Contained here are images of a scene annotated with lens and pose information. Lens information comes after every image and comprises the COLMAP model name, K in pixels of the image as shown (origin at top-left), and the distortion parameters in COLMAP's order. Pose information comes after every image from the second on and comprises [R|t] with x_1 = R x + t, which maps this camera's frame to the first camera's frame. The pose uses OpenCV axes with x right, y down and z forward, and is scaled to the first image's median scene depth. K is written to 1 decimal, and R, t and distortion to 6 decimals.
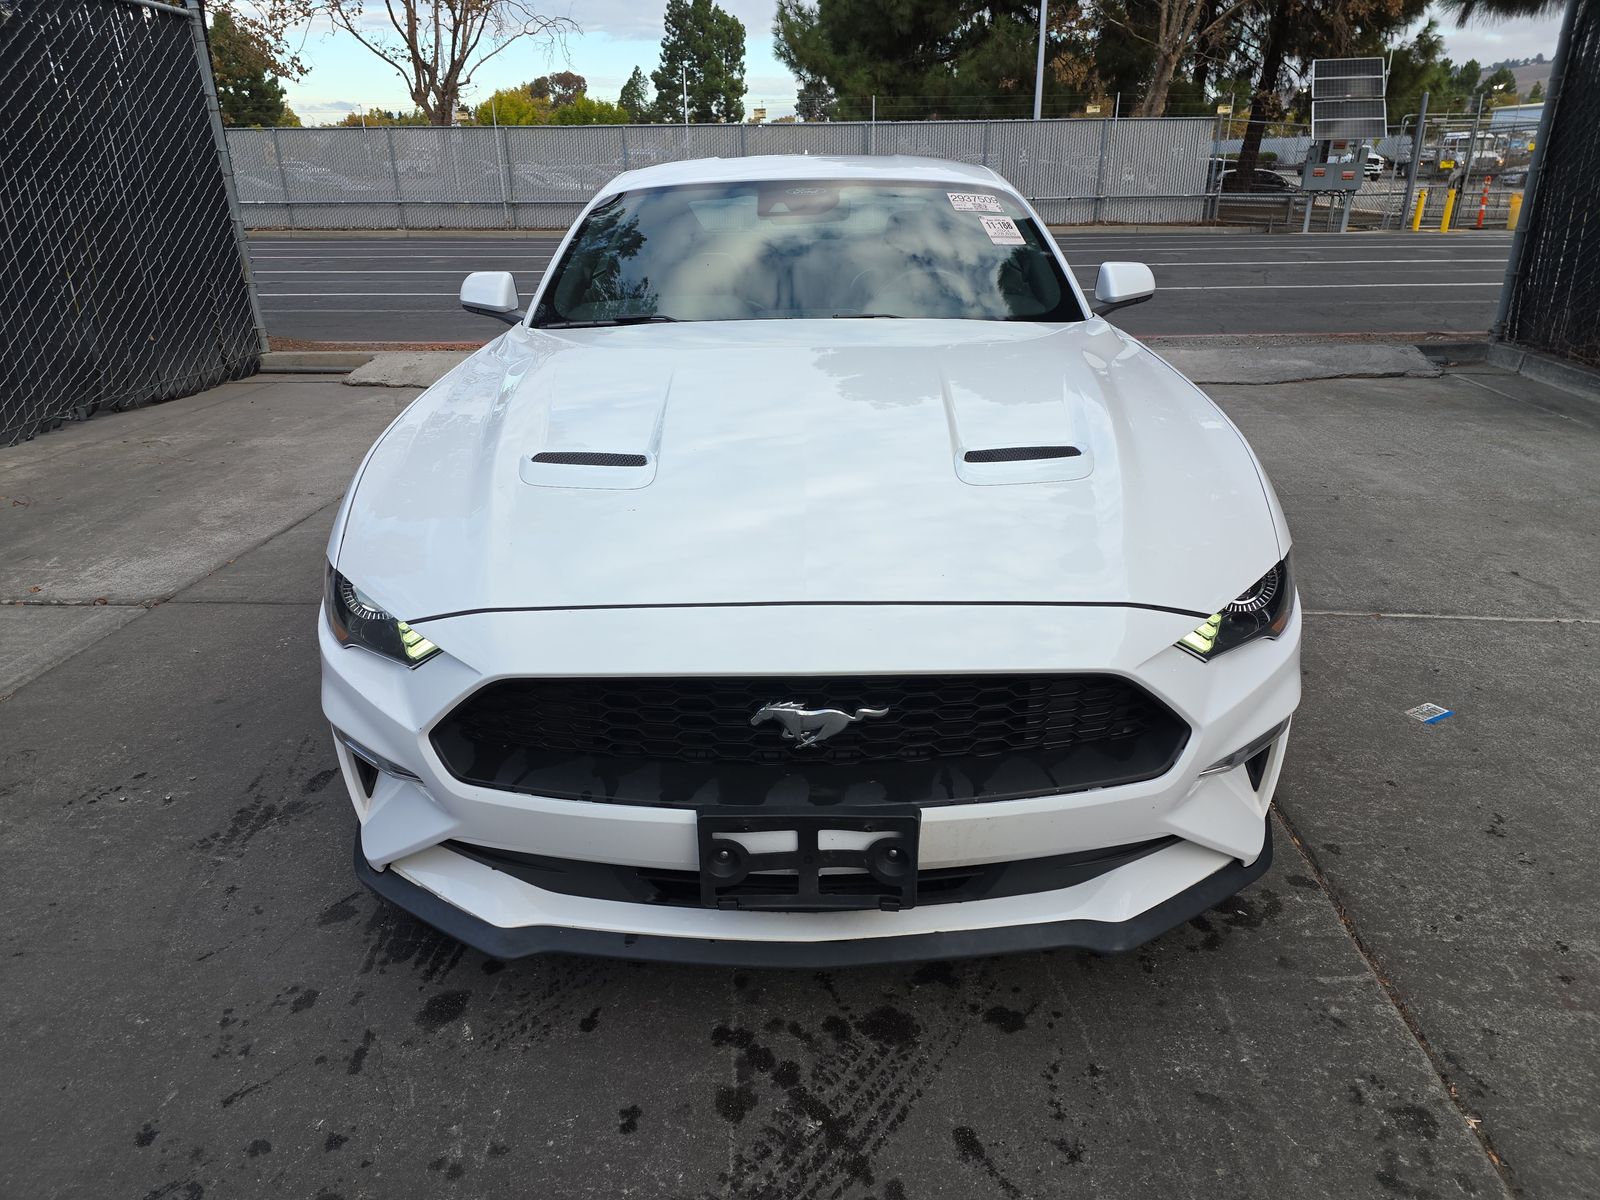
lens RADIAL K [[1064.0, 0, 793.3], [0, 1064.0, 600.0], [0, 0, 1]] dist [0.052682, -0.043857]
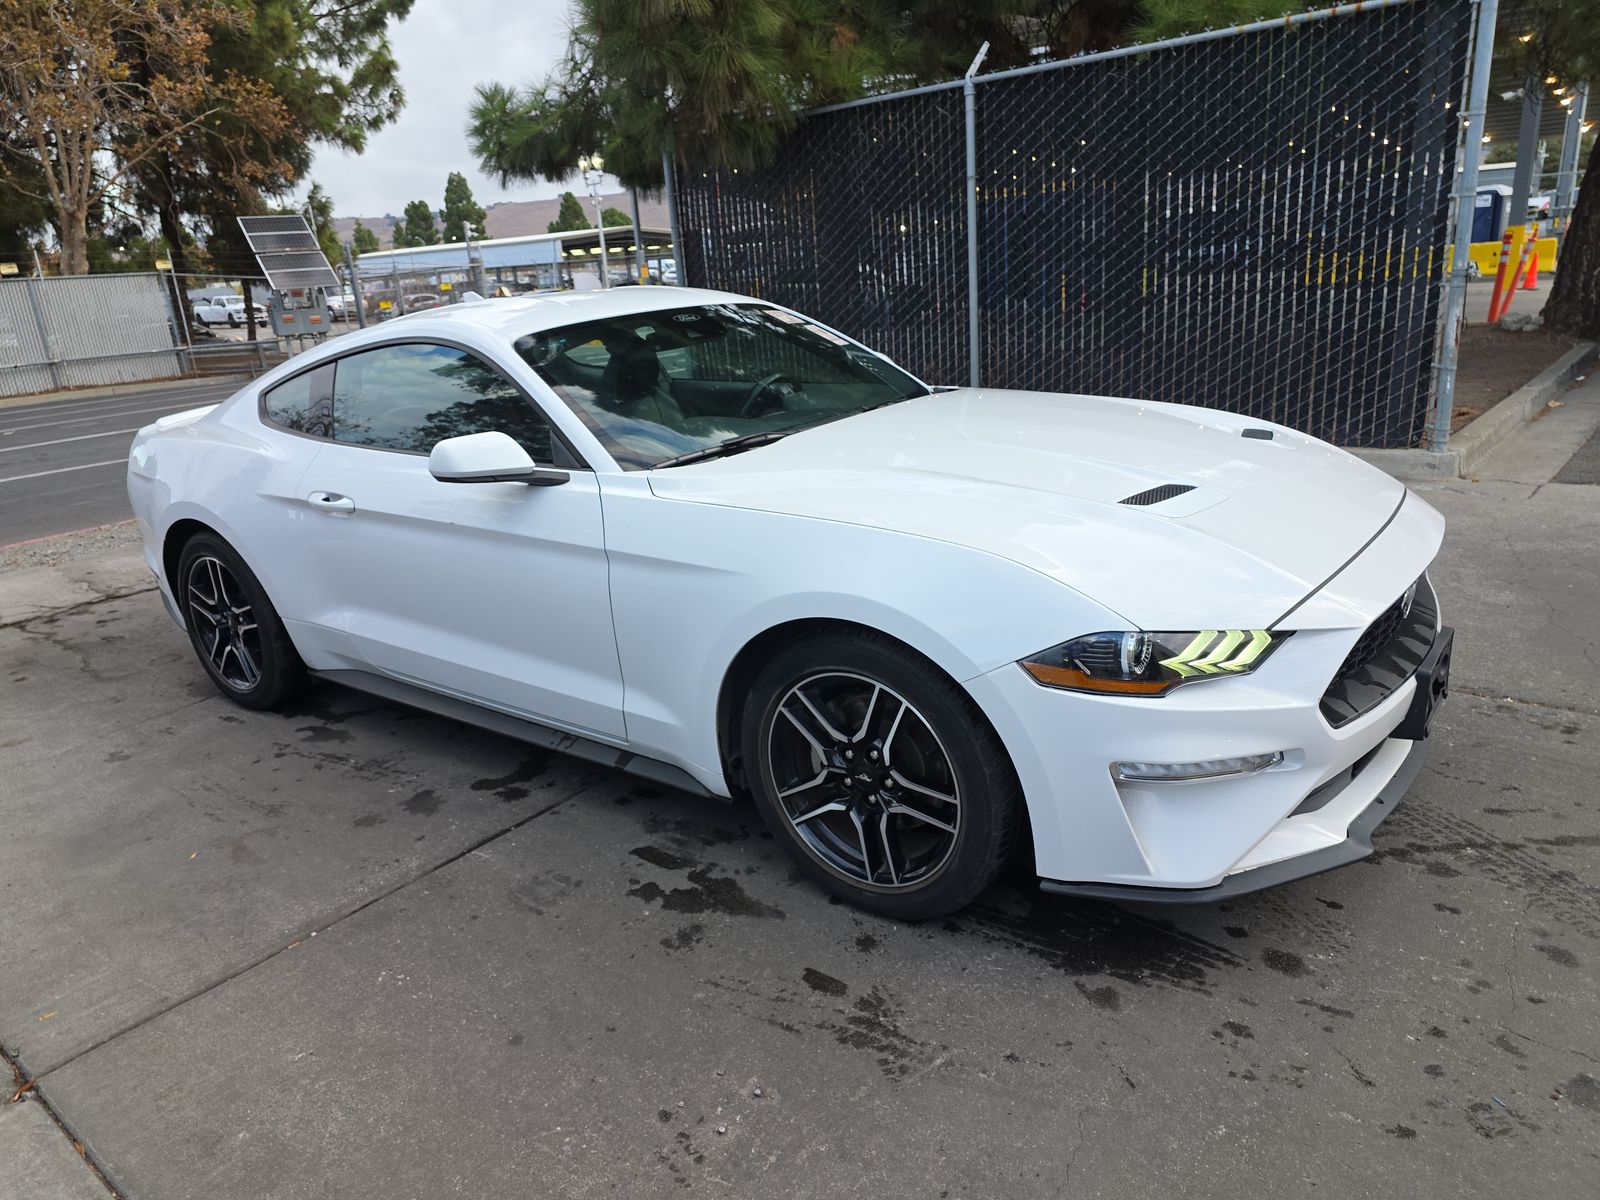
lens RADIAL K [[1064.0, 0, 793.3], [0, 1064.0, 600.0], [0, 0, 1]] dist [0.052682, -0.043857]
pose [[0.596820, -0.273749, 0.754233, -1.425920], [0.364823, 0.929798, 0.048788, -0.237706], [-0.714640, 0.246044, 0.654792, 0.523439]]
